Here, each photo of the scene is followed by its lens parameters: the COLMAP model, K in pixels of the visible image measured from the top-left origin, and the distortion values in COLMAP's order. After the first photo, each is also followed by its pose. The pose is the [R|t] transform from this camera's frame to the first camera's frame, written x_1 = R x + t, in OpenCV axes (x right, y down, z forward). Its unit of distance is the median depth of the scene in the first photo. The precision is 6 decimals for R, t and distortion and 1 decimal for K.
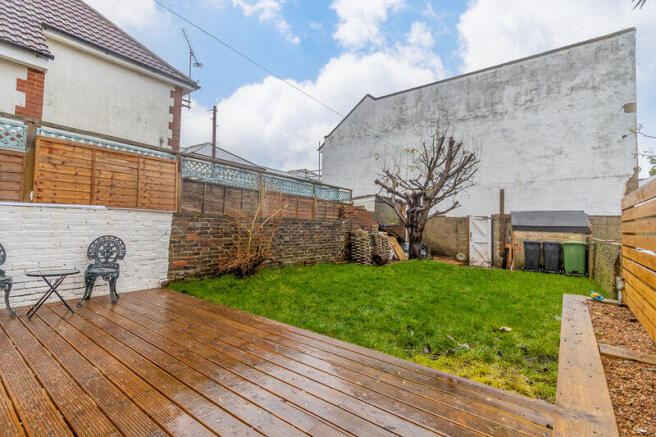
lens RADIAL K [[300.0, 0, 329.3], [0, 300.0, 216.4], [0, 0, 1]] dist [0.002916, 0.000145]
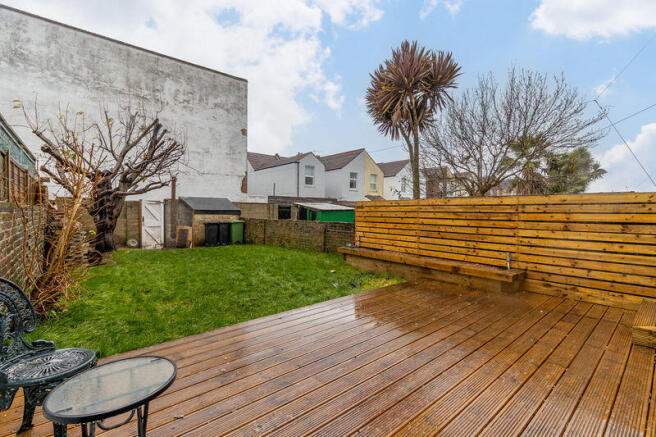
lens RADIAL K [[300.0, 0, 330.3], [0, 300.0, 216.7], [0, 0, 1]] dist [0.002916, 0.000145]
pose [[0.201265, -0.039715, 0.978731, -0.377080], [-0.030294, 0.998447, 0.046745, -0.011809], [-0.979068, -0.039058, 0.199749, 0.214205]]
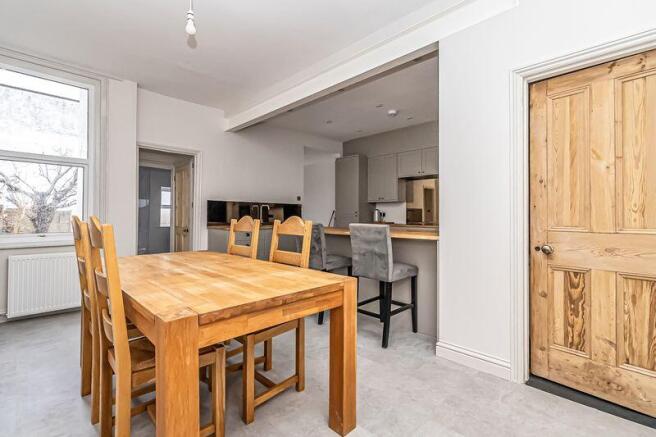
lens RADIAL K [[300.0, 0, 327.1], [0, 300.0, 217.5], [0, 0, 1]] dist [0.002916, 0.000145]
pose [[0.111507, -0.021012, 0.993541, -0.774363], [-0.024953, 0.999402, 0.023937, -0.031582], [-0.993450, -0.027461, 0.110916, -0.293487]]
